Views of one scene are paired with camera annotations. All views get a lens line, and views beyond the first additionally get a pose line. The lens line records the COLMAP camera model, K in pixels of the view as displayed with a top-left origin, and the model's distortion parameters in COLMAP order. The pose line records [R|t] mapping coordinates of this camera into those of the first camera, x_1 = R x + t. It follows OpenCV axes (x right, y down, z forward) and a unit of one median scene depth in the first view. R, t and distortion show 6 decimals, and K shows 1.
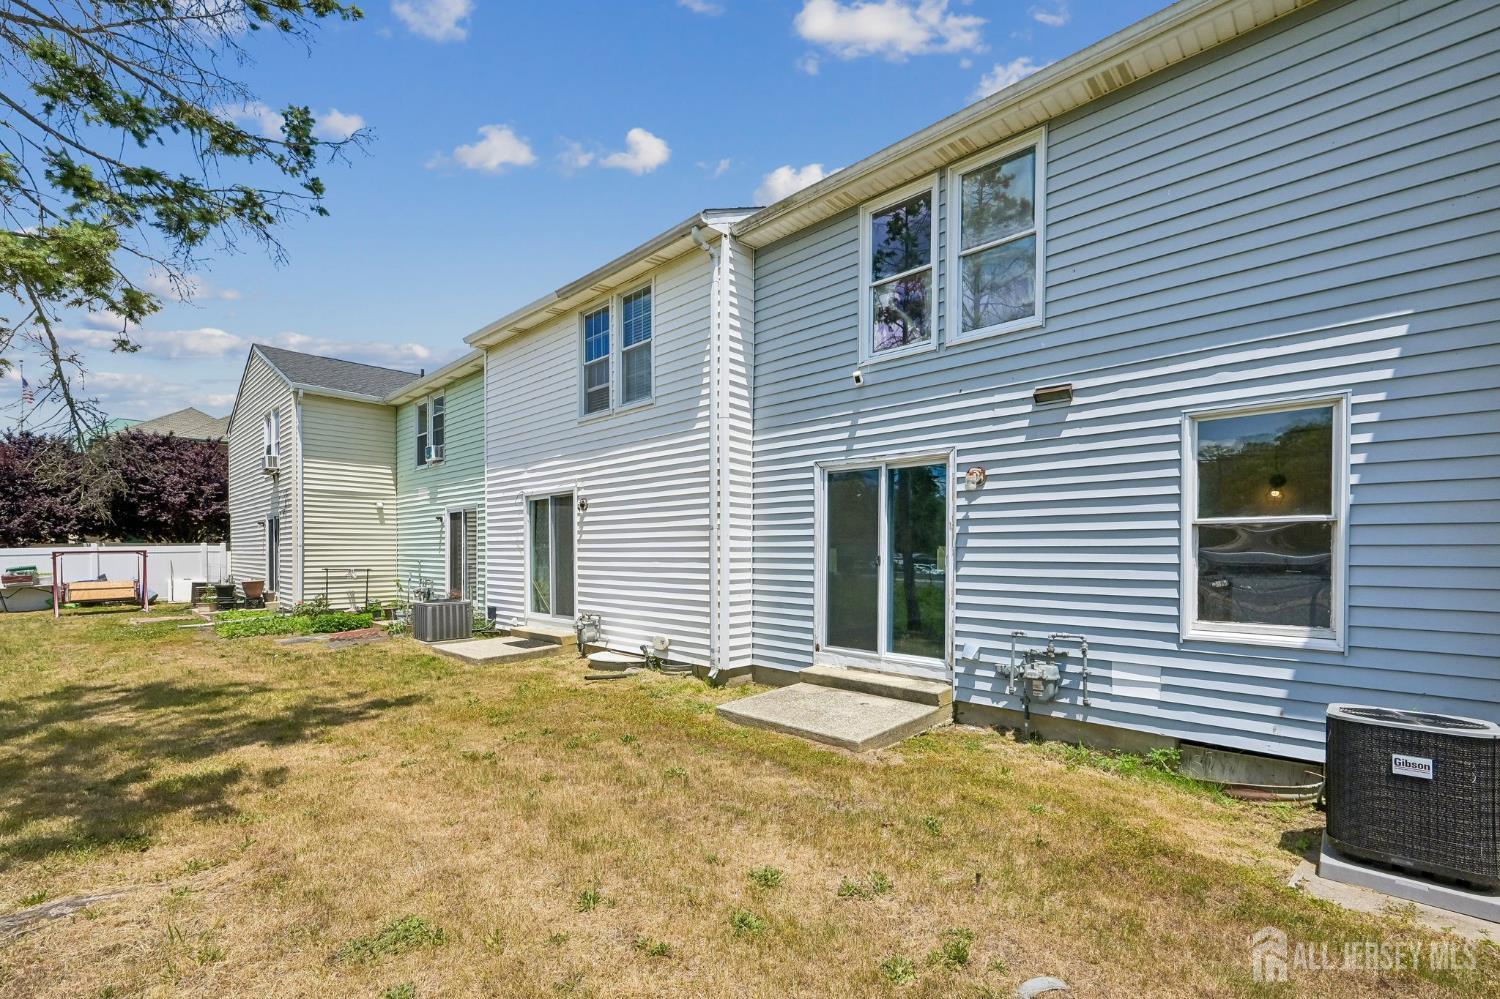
lens RADIAL K [[635.0, 0, 728.2], [0, 635.0, 547.3], [0, 0, 1]] dist [0.000744, 0.000541]
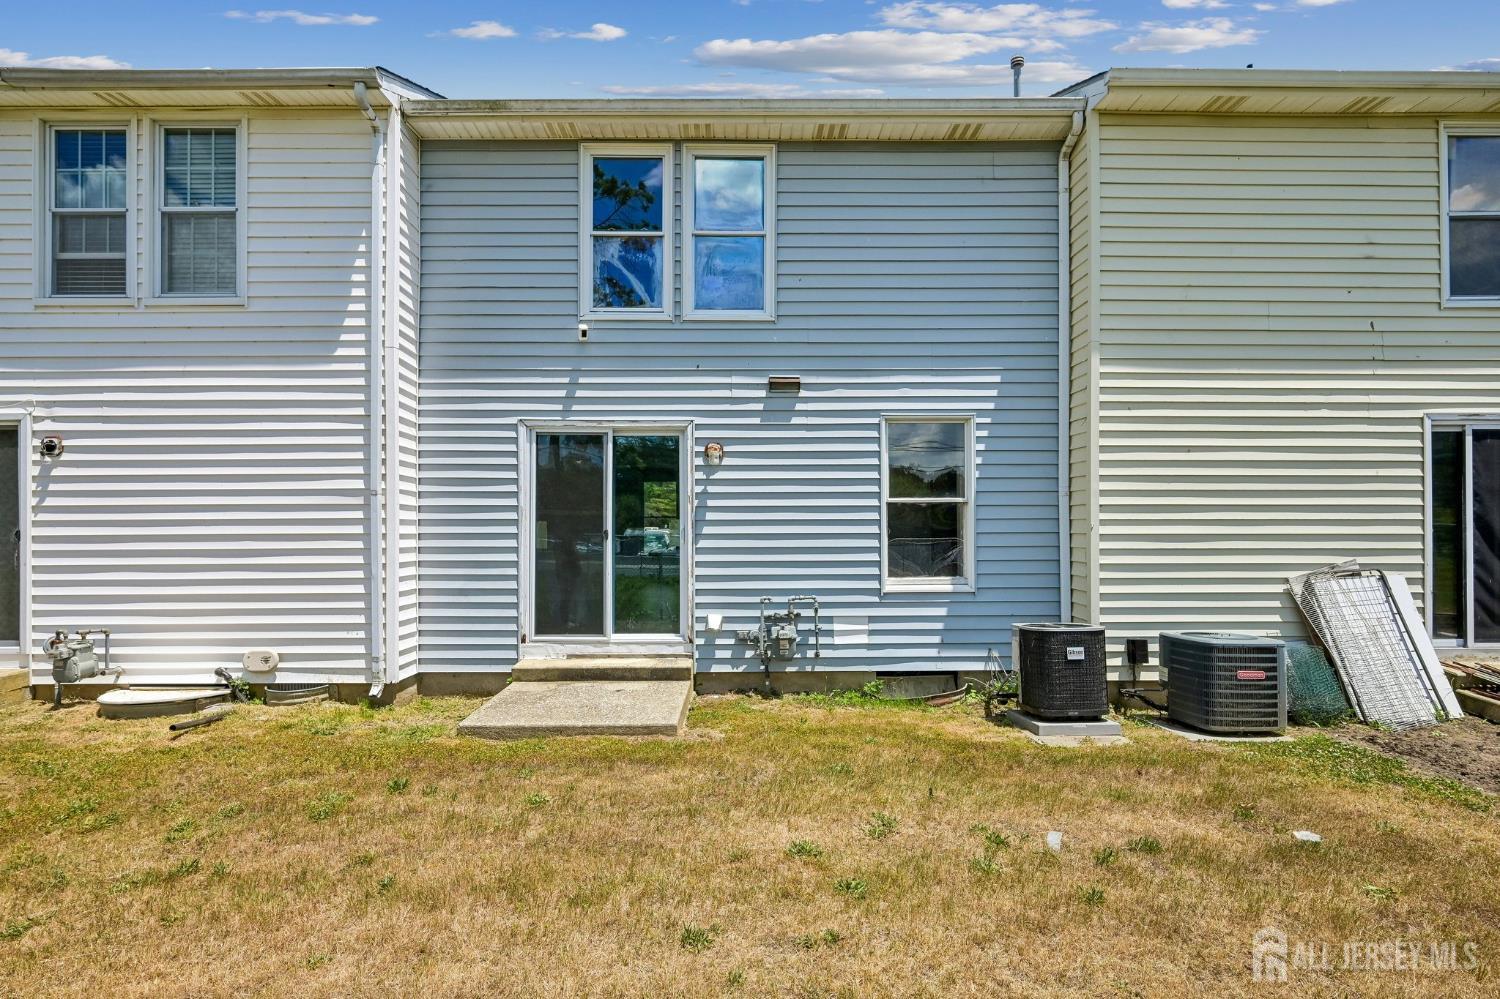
lens RADIAL K [[718.5, 0, 748.9], [0, 718.5, 511.6], [0, 0, 1]] dist [-0.002442, 0.000300]
pose [[0.715202, 0.014034, 0.698777, -0.352914], [-0.001110, 0.999820, -0.018945, 0.007140], [-0.698917, 0.012774, 0.715089, 0.115526]]
